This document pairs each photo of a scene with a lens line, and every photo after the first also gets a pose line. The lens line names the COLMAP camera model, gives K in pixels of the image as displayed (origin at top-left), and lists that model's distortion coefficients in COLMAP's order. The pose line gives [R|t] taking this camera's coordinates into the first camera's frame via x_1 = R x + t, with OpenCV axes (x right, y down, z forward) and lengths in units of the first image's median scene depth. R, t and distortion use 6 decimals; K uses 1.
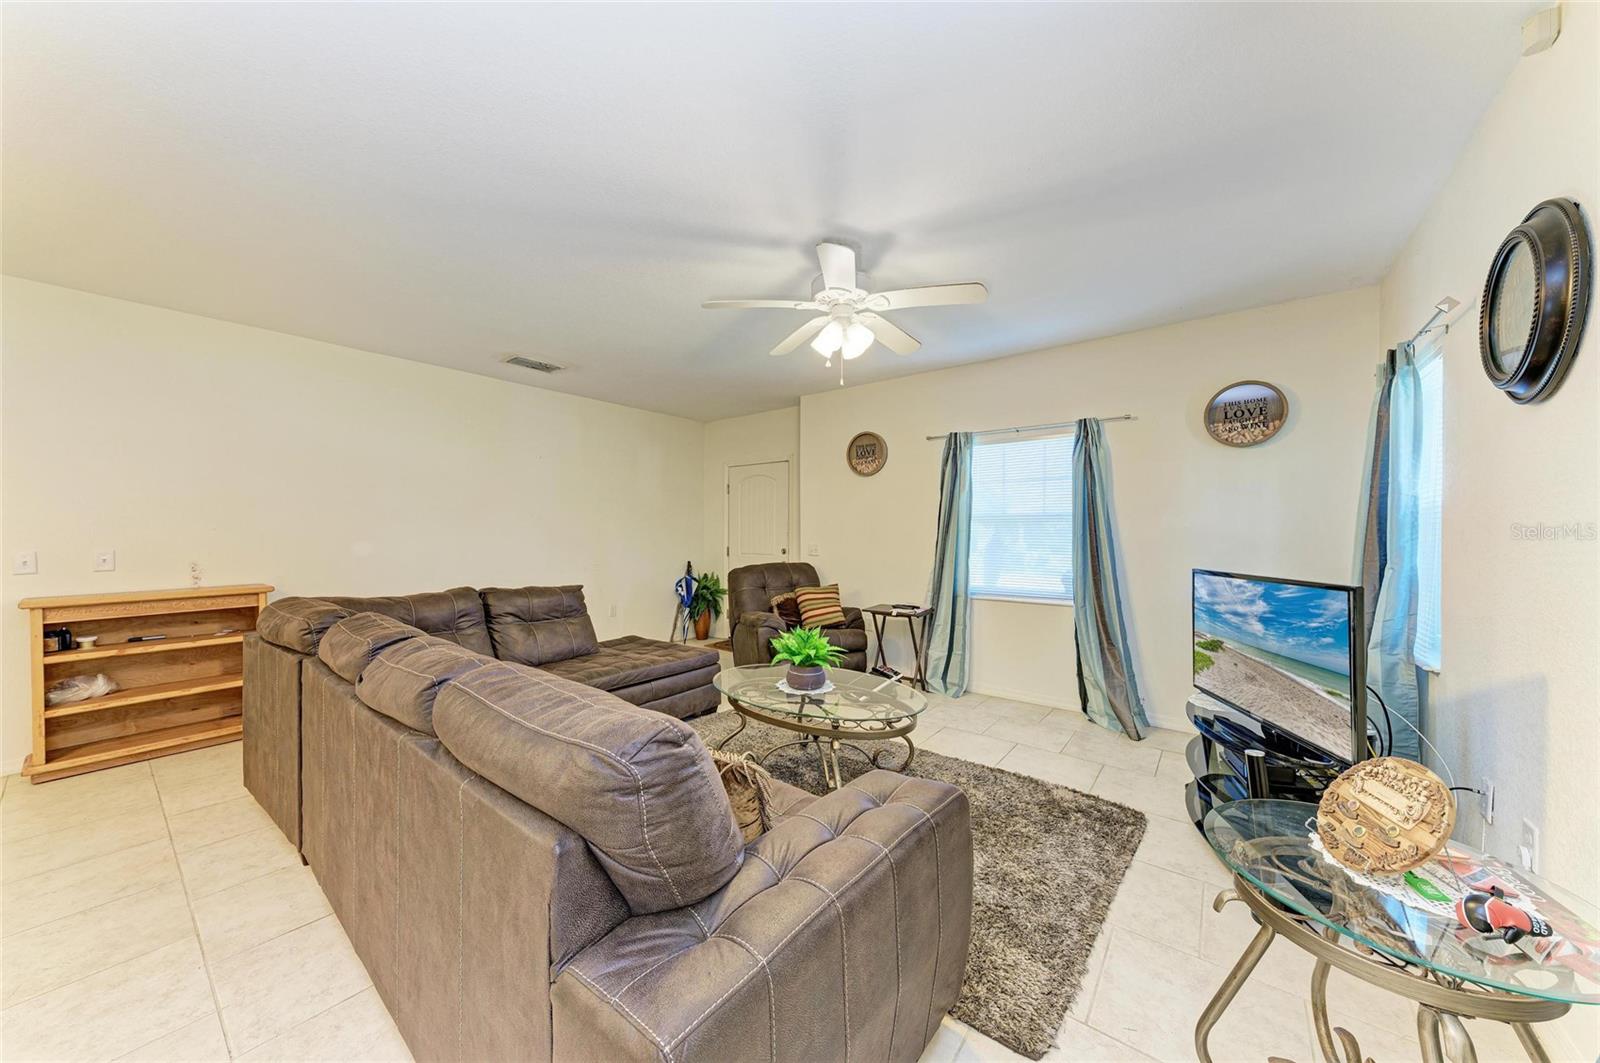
lens RADIAL K [[548.3, 0, 797.7], [0, 548.3, 538.3], [0, 0, 1]] dist [0.005931, -0.000560]
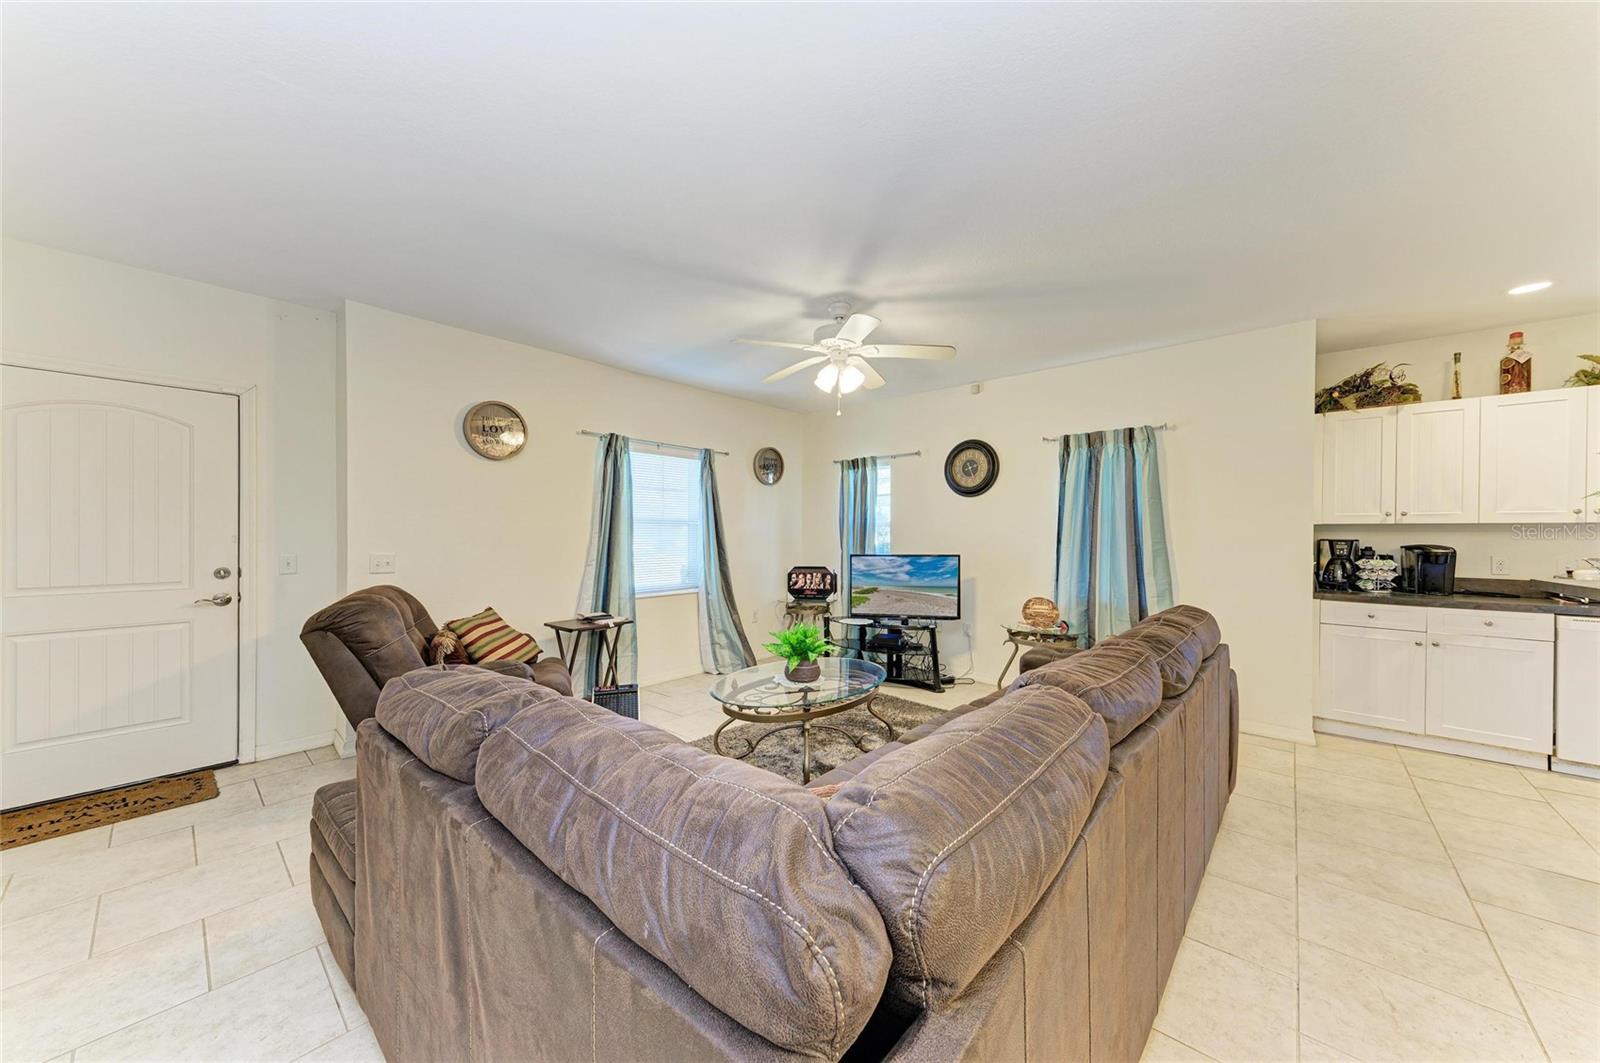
lens RADIAL K [[548.3, 0, 801.1], [0, 548.3, 538.2], [0, 0, 1]] dist [0.005931, -0.000560]
pose [[0.066467, -0.008720, 0.997751, -0.793621], [0.009325, 0.999924, 0.008118, -0.011607], [-0.997745, 0.008765, 0.066543, 0.697637]]
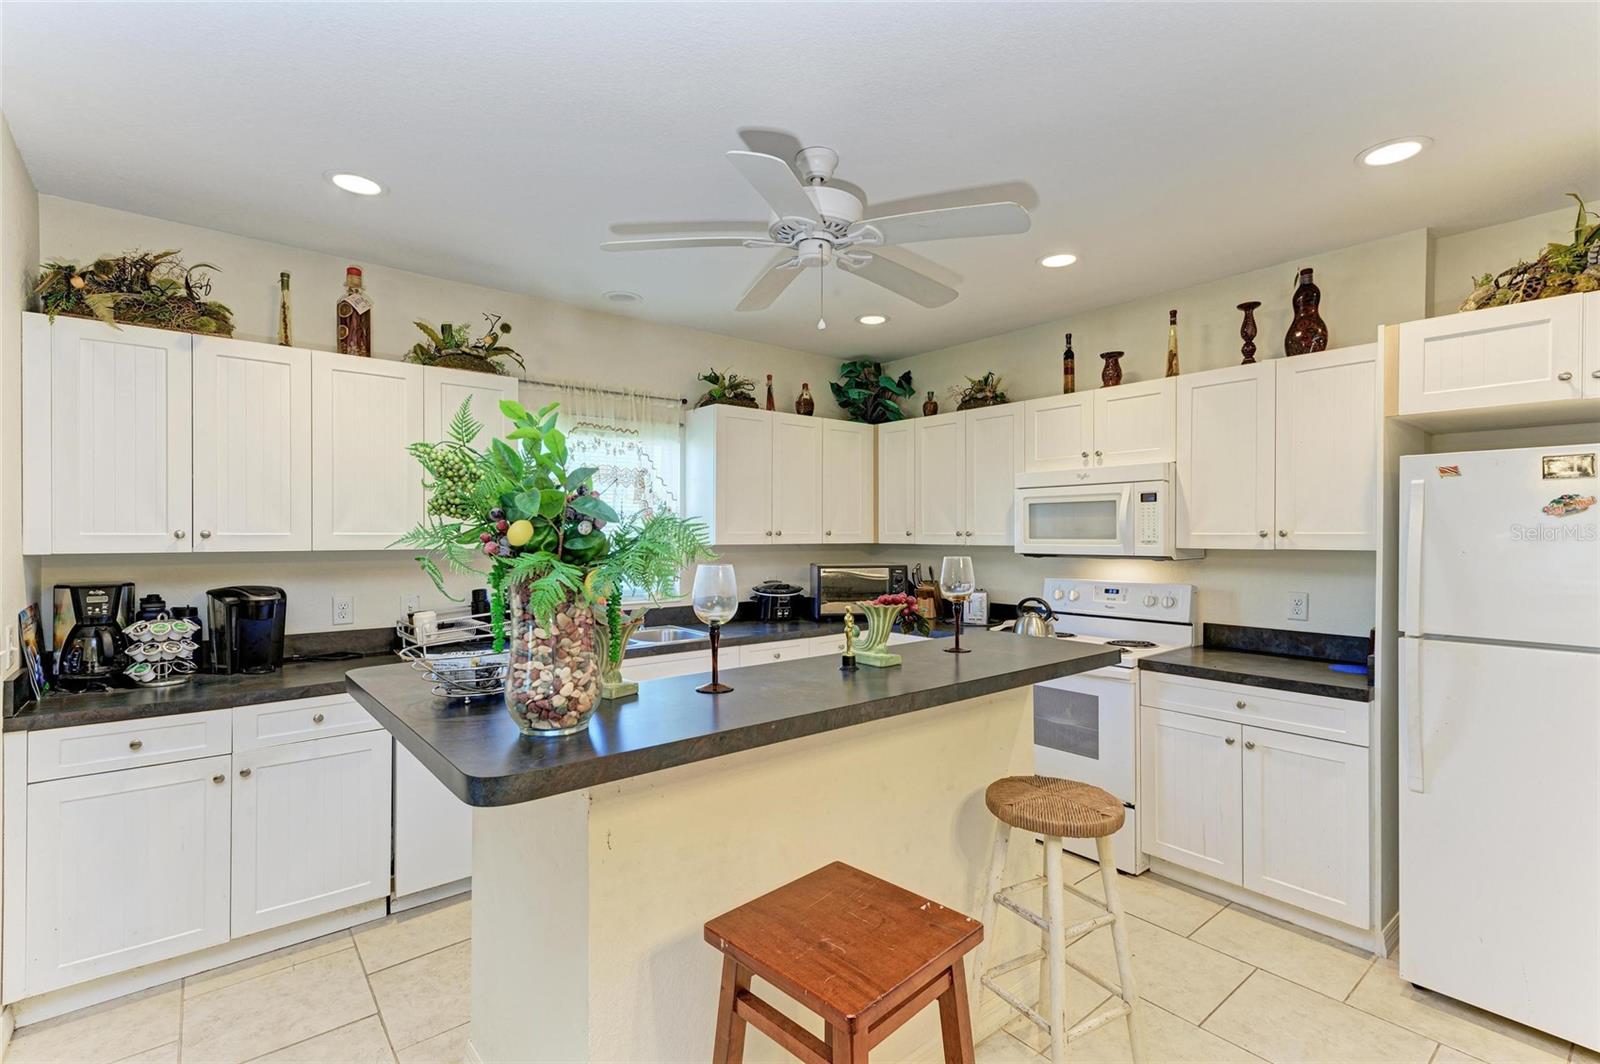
lens RADIAL K [[727.7, 0, 807.7], [0, 727.7, 532.1], [0, 0, 1]] dist [0.024495, 0.000055]
pose [[-0.974614, -0.001327, 0.223889, -0.488598], [0.001846, 0.999901, 0.013965, -0.046636], [-0.223886, 0.014024, -0.974515, 0.281790]]
